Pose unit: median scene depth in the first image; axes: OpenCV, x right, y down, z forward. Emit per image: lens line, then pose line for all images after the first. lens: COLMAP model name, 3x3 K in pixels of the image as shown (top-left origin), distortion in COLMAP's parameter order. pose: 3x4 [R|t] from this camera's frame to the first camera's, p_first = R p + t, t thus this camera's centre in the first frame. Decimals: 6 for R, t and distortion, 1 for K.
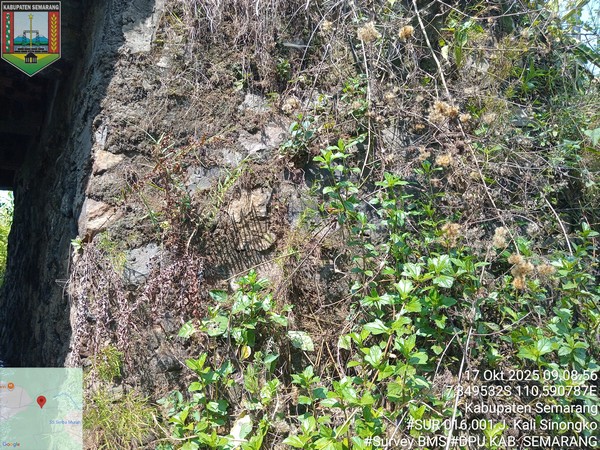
lens RADIAL K [[453.8, 0, 304.1], [0, 453.8, 223.1], [0, 0, 1]] dist [0.034401, -0.080189]
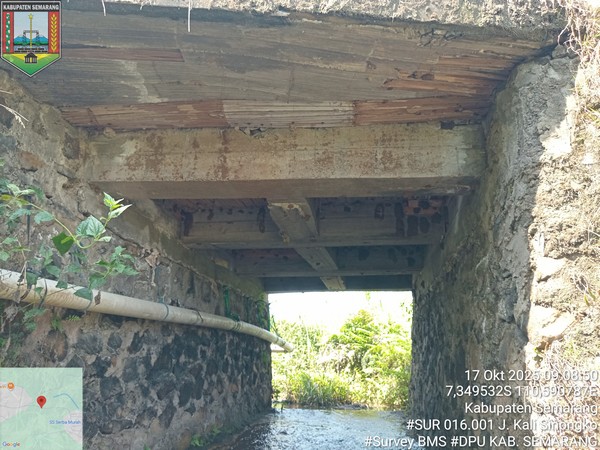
lens RADIAL K [[453.8, 0, 298.1], [0, 453.8, 224.8], [0, 0, 1]] dist [0.034401, -0.080189]
pose [[0.717199, -0.176068, -0.674259, -0.130798], [0.048223, 0.977776, -0.204031, -0.046906], [0.695198, 0.113816, 0.709750, -0.120062]]
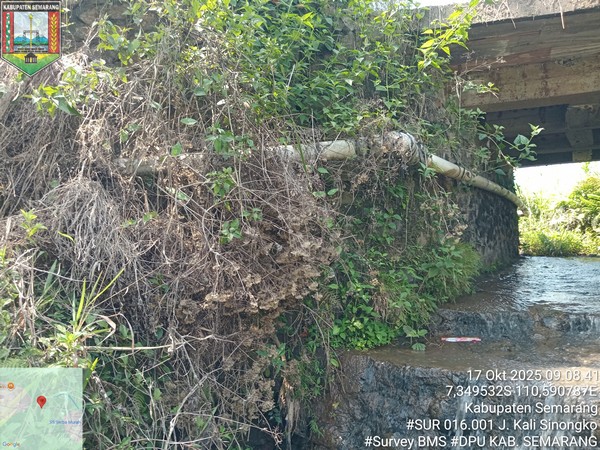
lens RADIAL K [[453.8, 0, 291.1], [0, 453.8, 224.9], [0, 0, 1]] dist [0.034401, -0.080189]
pose [[0.402896, -0.014694, -0.915128, 0.361701], [0.093713, 0.995278, 0.025278, -0.026078], [0.910436, -0.095943, 0.402370, -1.550775]]
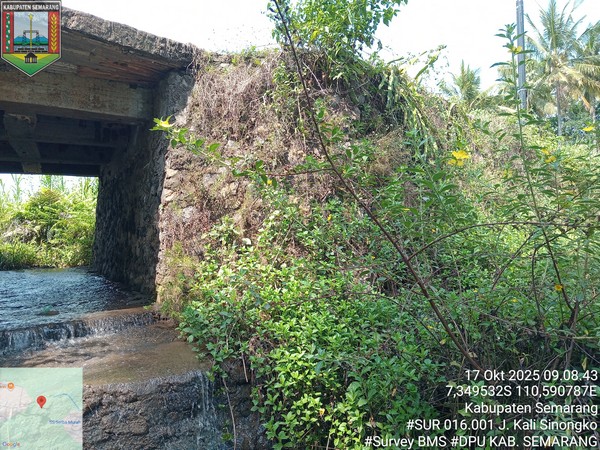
lens RADIAL K [[453.8, 0, 303.0], [0, 453.8, 226.2], [0, 0, 1]] dist [0.034401, -0.080189]
pose [[0.996015, -0.016927, -0.087564, 0.473016], [0.023289, 0.997122, 0.072151, -0.010909], [0.086090, -0.073903, 0.993543, -1.364906]]
